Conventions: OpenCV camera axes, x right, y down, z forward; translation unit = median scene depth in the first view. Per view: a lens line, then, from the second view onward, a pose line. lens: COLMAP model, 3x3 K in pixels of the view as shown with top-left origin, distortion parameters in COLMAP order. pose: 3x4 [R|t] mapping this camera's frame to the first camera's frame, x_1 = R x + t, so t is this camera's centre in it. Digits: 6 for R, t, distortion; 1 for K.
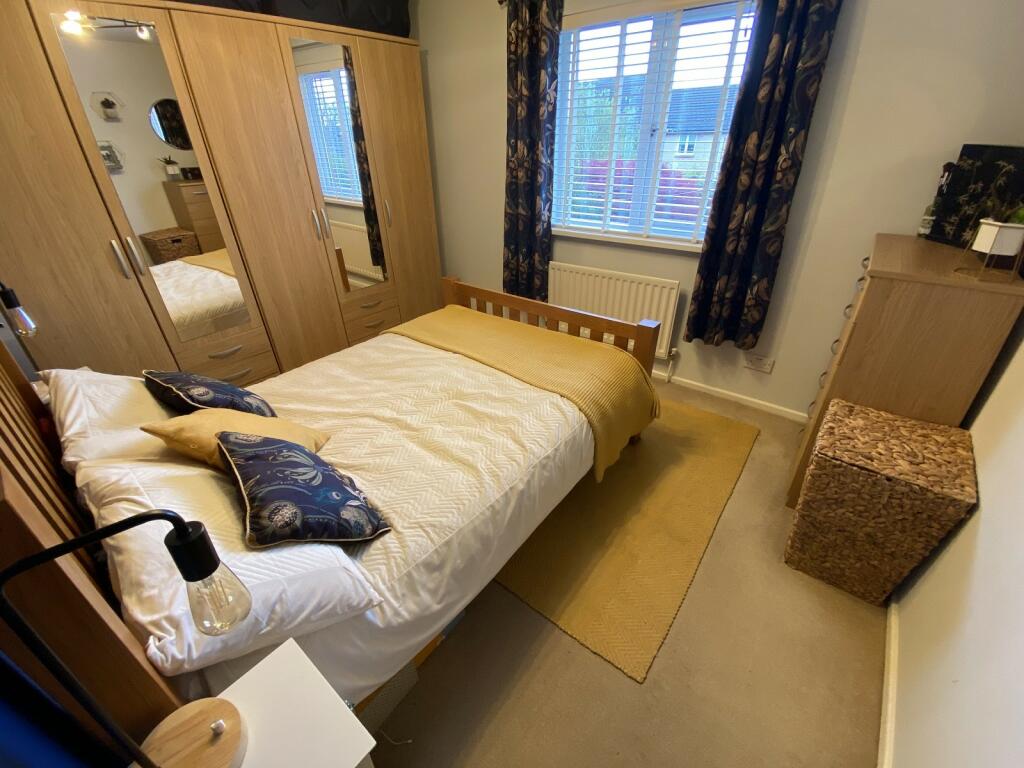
lens RADIAL K [[416.0, 0, 512.0], [0, 416.0, 384.0], [0, 0, 1]] dist [0.022167, -0.022262]
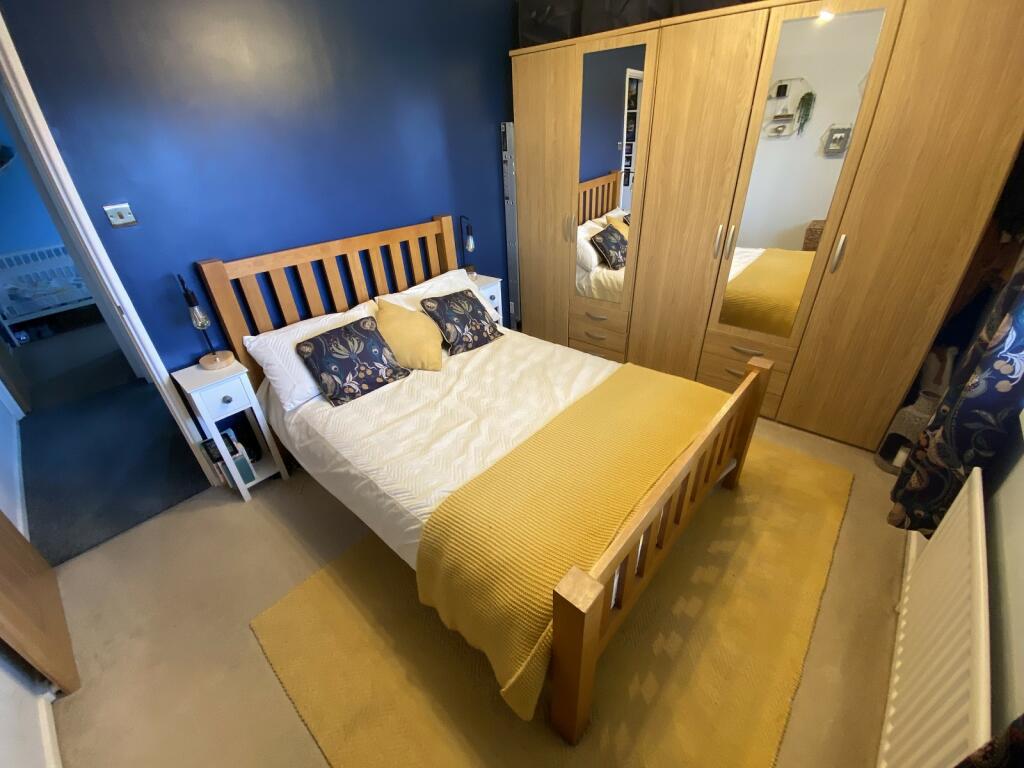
lens RADIAL K [[416.0, 0, 512.0], [0, 416.0, 384.0], [0, 0, 1]] dist [0.022167, -0.022262]
pose [[-0.056884, 0.524520, -0.849496, 0.642842], [-0.462674, 0.740141, 0.487980, -0.533889], [0.884702, 0.420798, 0.200579, 0.775099]]
